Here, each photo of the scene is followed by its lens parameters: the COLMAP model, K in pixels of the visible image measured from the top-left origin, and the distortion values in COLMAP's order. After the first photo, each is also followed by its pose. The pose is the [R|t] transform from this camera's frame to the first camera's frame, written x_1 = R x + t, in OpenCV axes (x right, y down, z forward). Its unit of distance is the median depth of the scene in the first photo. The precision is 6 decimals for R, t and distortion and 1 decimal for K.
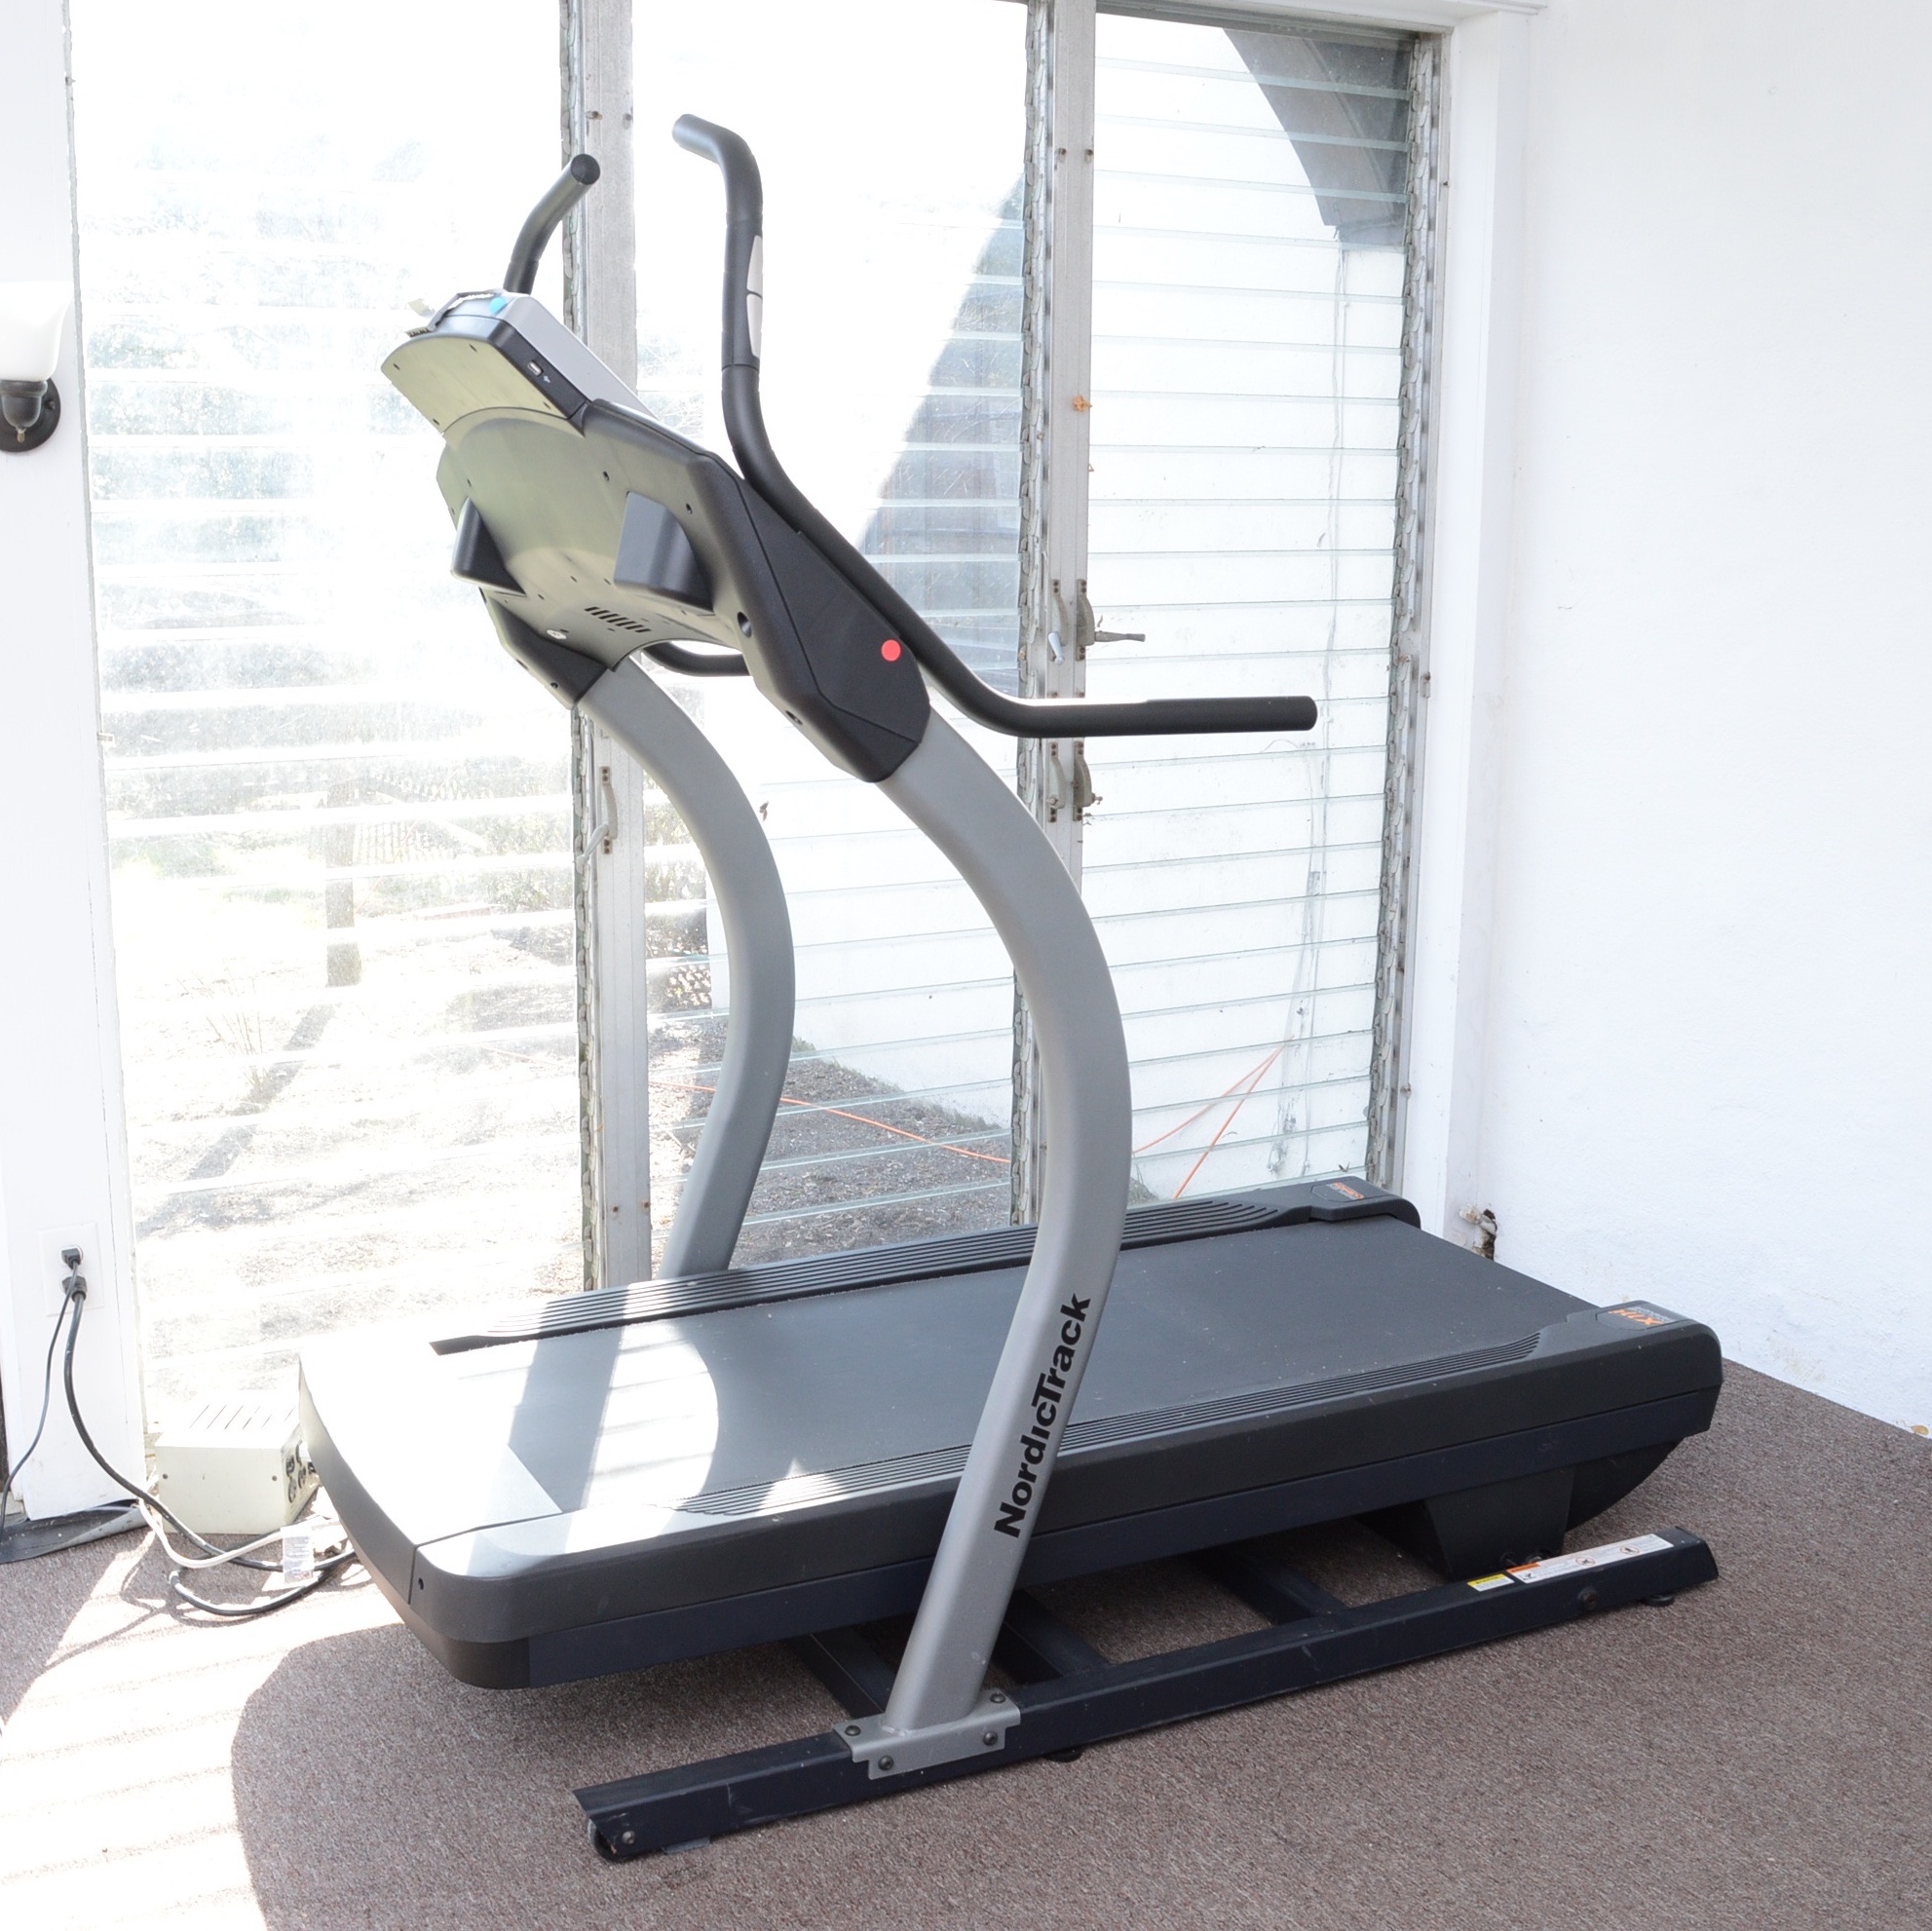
lens RADIAL K [[2383.0, 0, 966.0], [0, 2383.0, 965.5], [0, 0, 1]] dist [-0.007564, -0.295223]
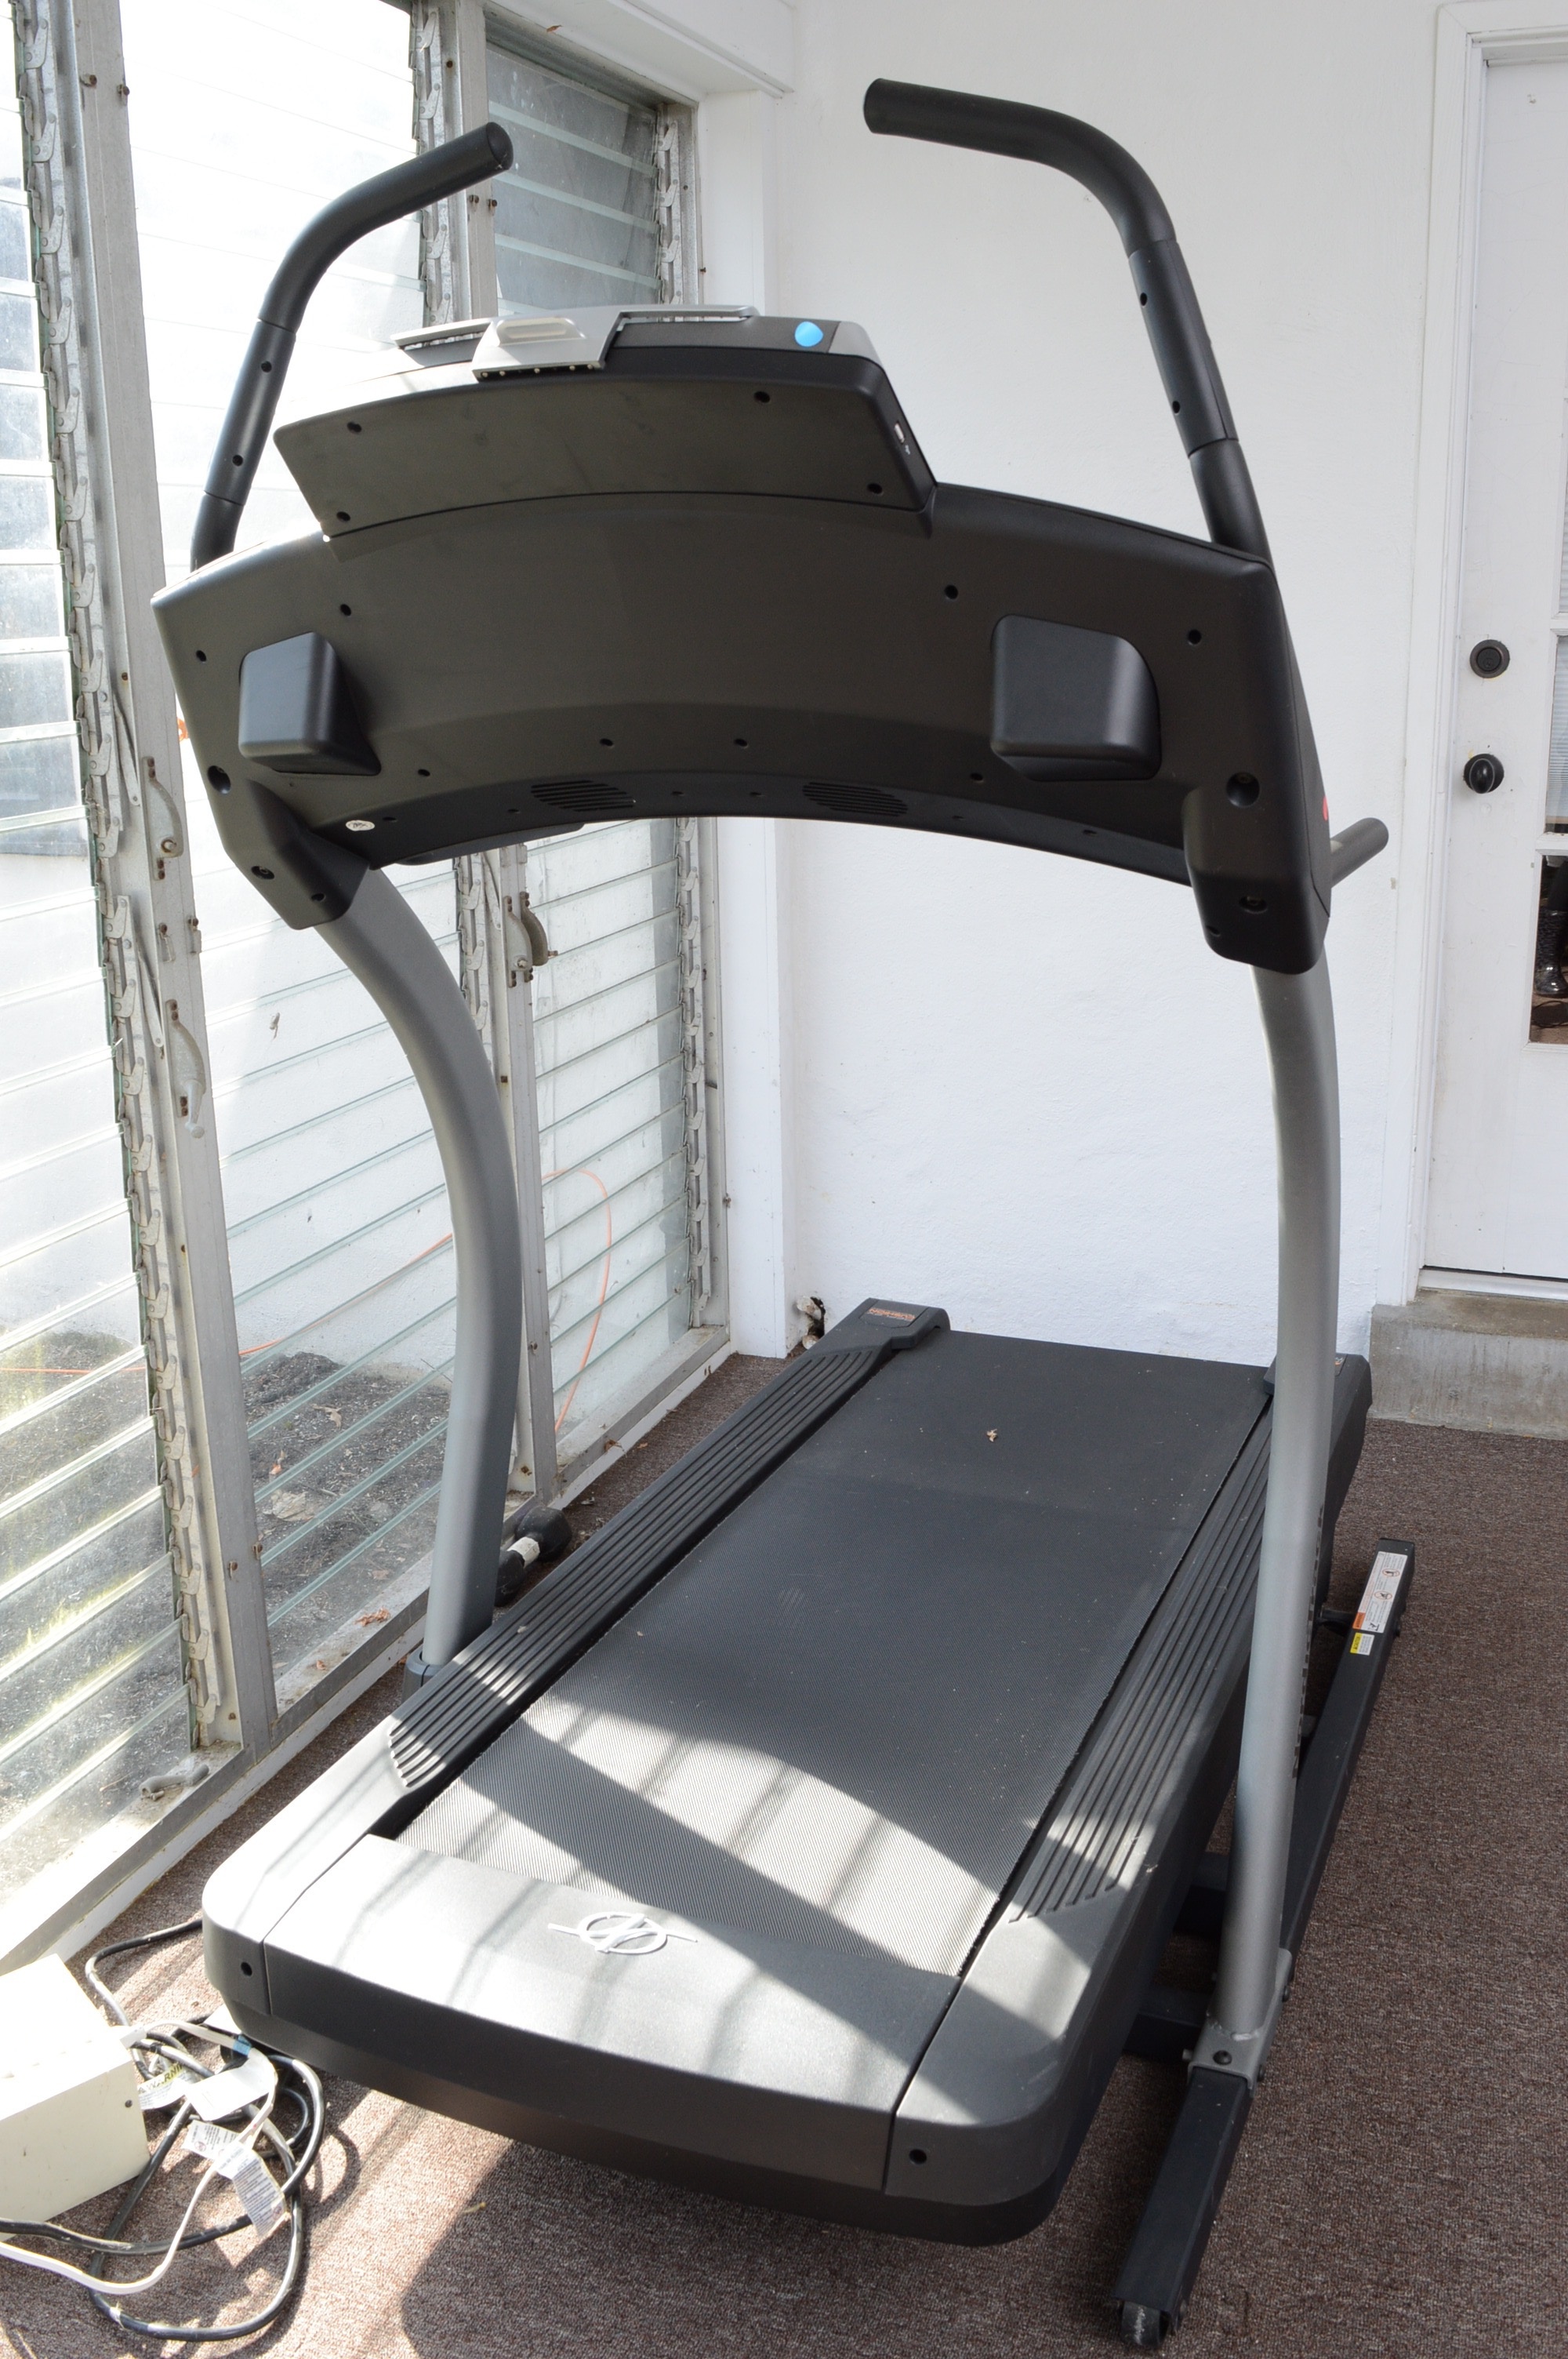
lens RADIAL K [[2075.3, 0, 784.0], [0, 2075.3, 1179.5], [0, 0, 1]] dist [-0.093005, 0.010892]
pose [[0.741953, -0.205702, 0.638116, -0.407255], [0.150800, 0.978584, 0.140116, -0.087160], [-0.653273, -0.007731, 0.757083, 0.378504]]
